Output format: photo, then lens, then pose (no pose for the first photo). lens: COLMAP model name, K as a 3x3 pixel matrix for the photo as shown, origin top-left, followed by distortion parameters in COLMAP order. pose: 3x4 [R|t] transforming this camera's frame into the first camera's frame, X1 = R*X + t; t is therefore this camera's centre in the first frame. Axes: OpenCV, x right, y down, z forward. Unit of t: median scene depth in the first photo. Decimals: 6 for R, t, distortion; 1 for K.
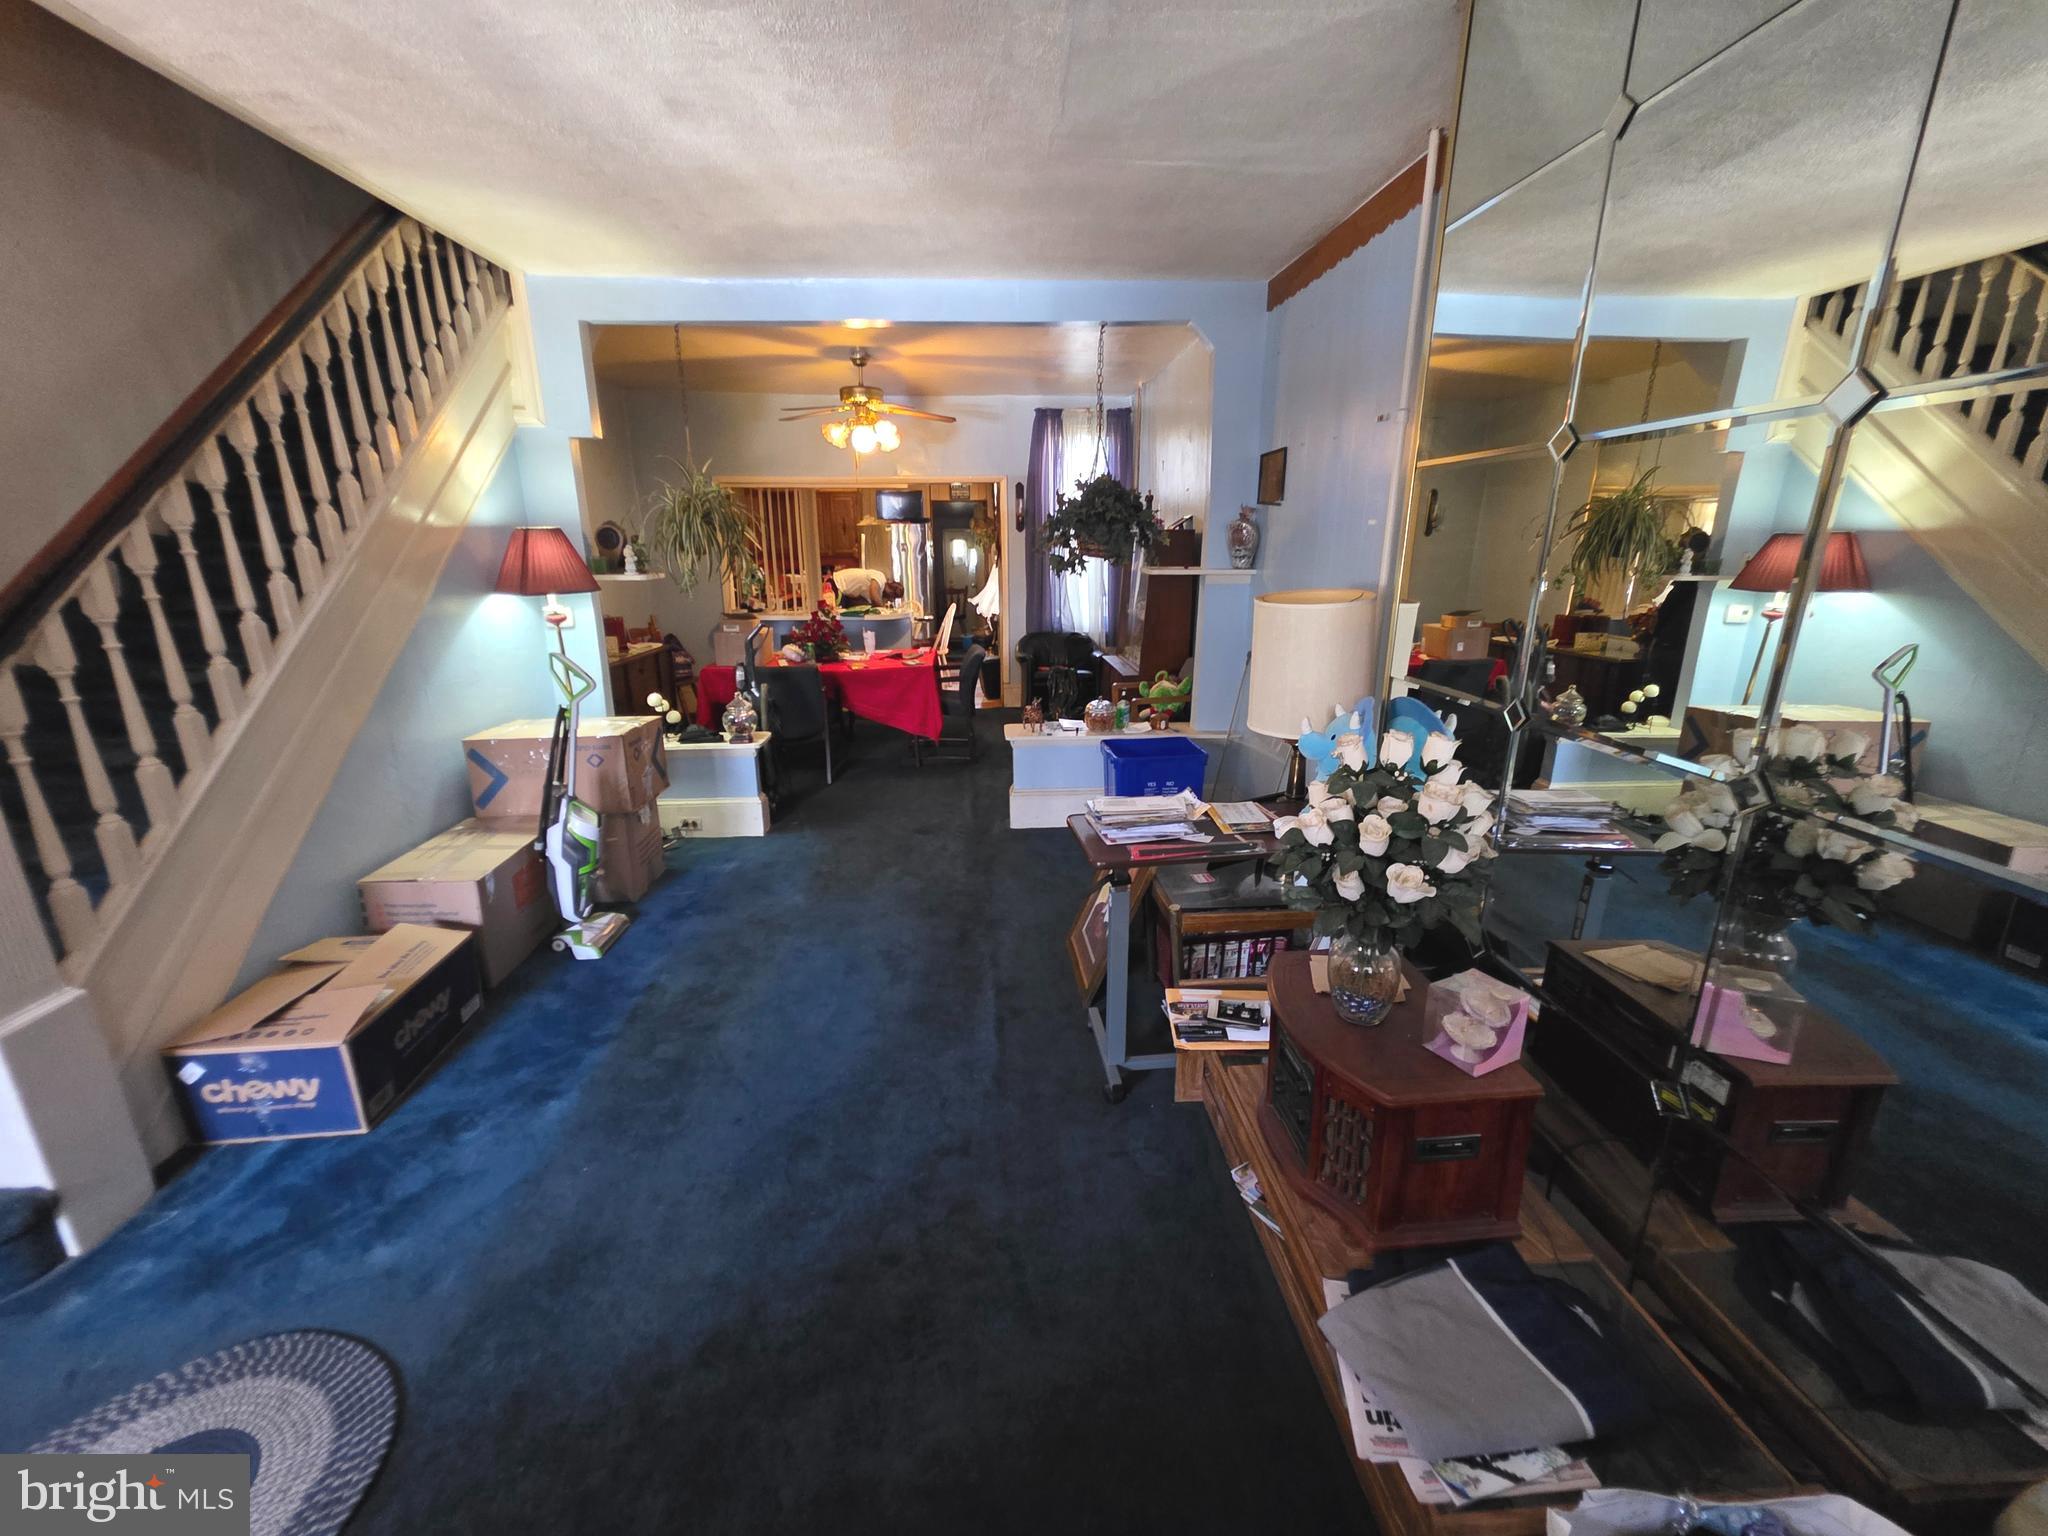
lens RADIAL K [[814.2, 0, 1023.7], [0, 814.2, 767.3], [0, 0, 1]] dist [-0.001694, -0.000204]
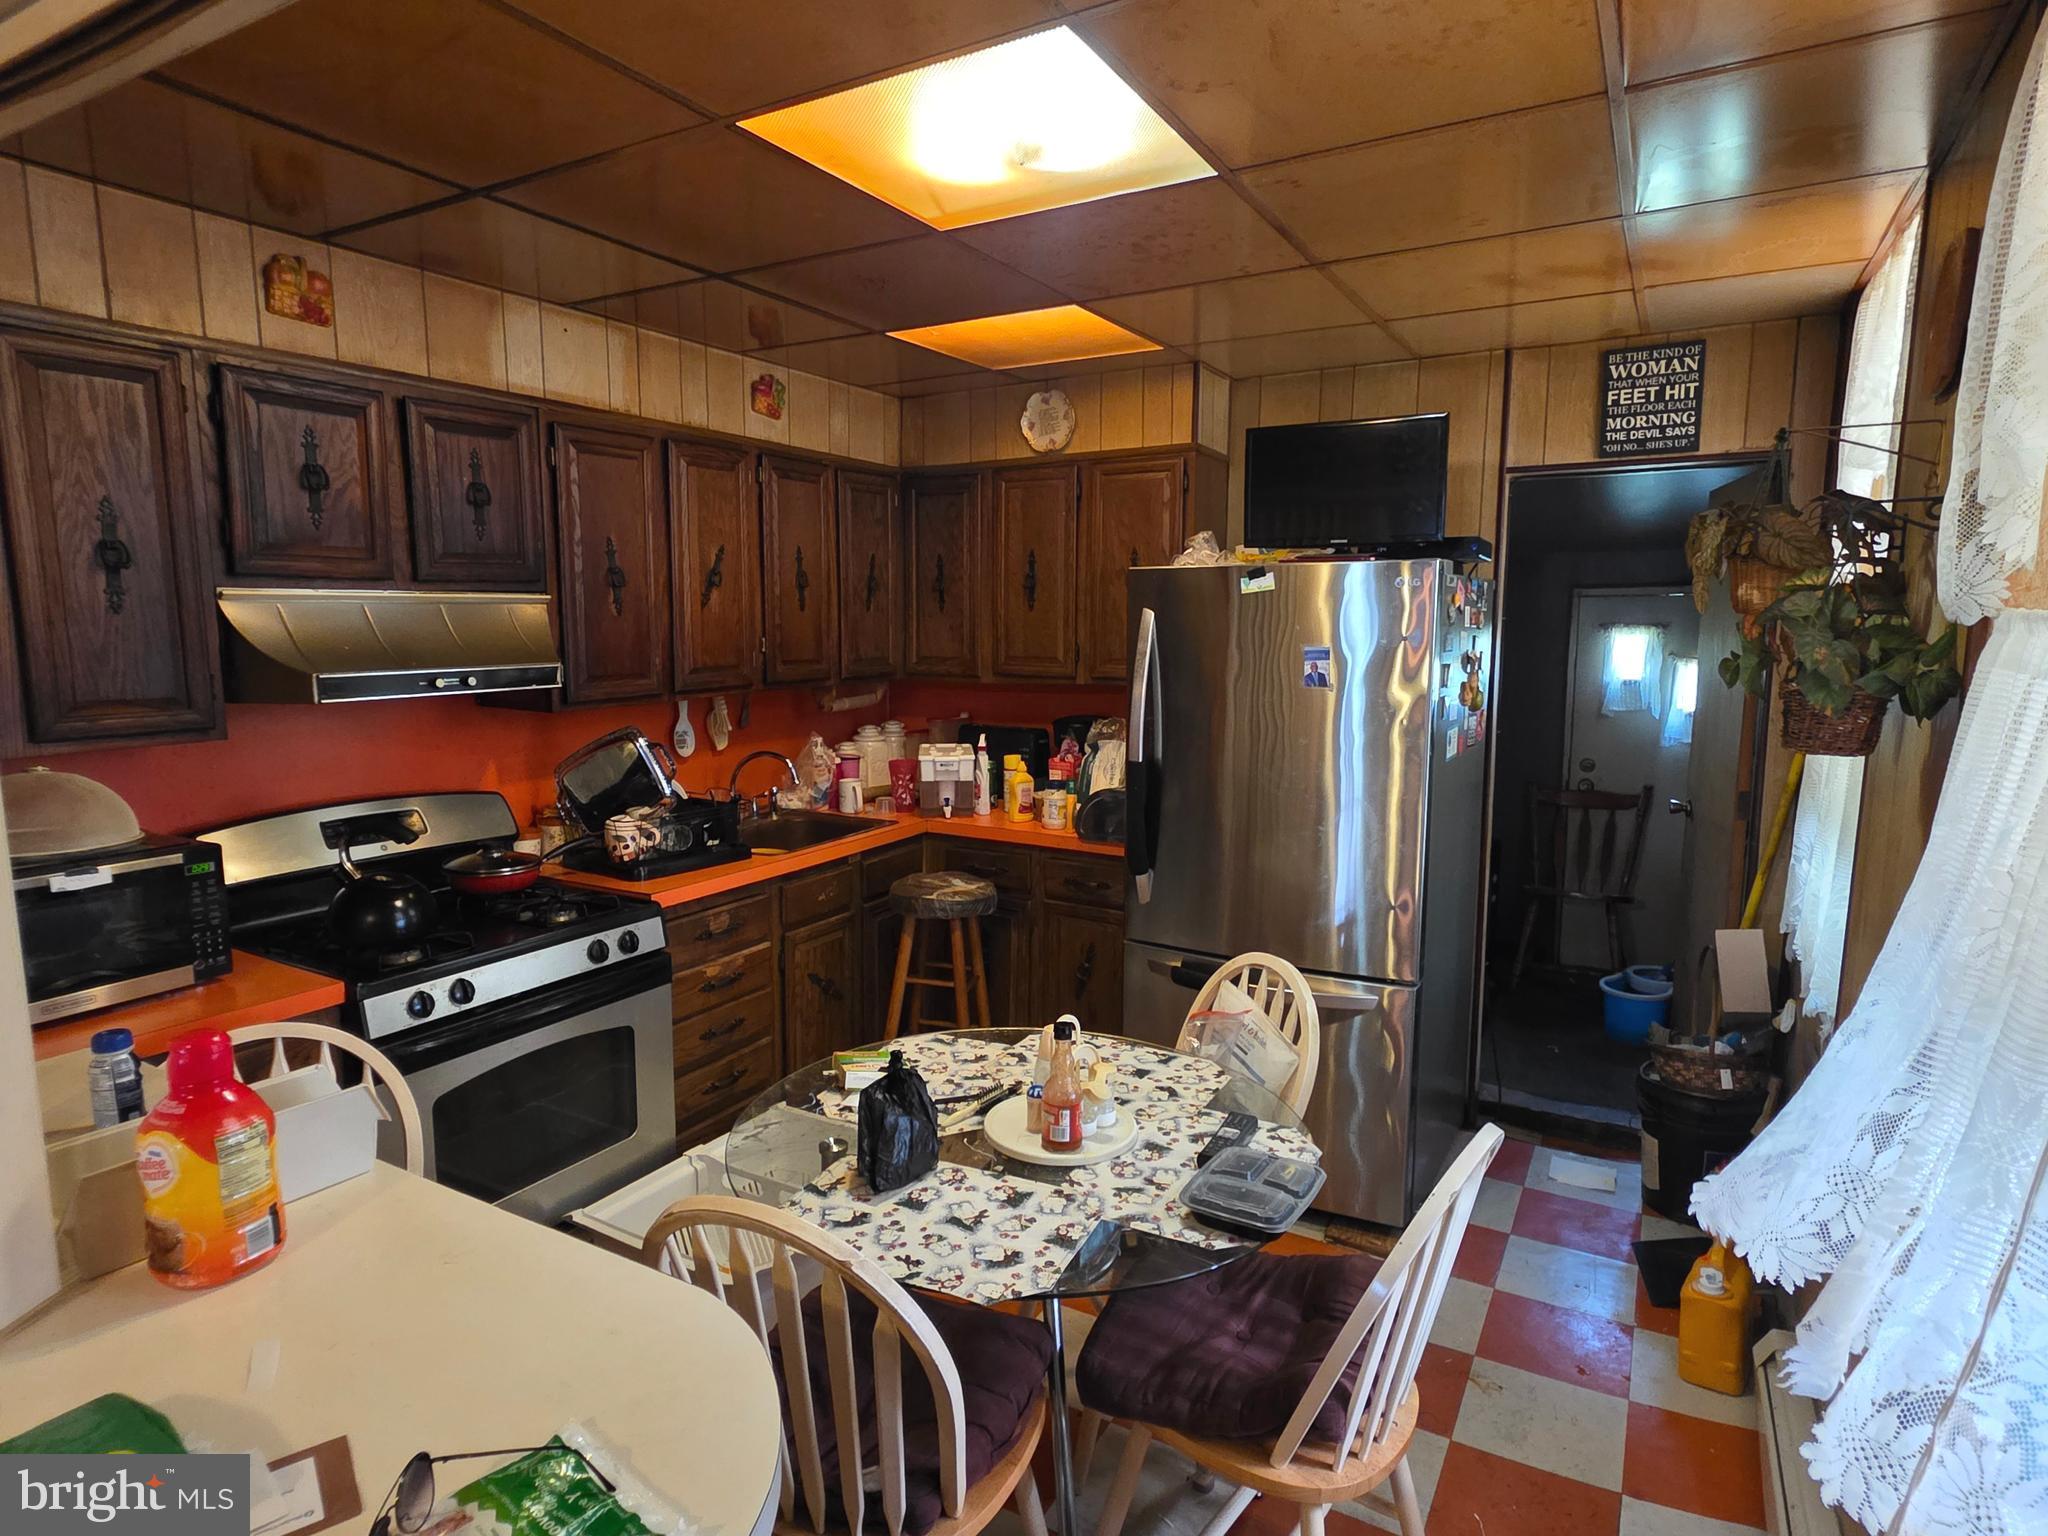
lens RADIAL K [[1105.3, 0, 1024.9], [0, 1105.3, 772.1], [0, 0, 1]] dist [0.005216, 0.000272]
pose [[0.833727, 0.075152, -0.547039, -0.042415], [-0.149759, 0.984338, -0.093015, -0.165800], [0.531481, 0.159473, 0.831924, 0.587048]]
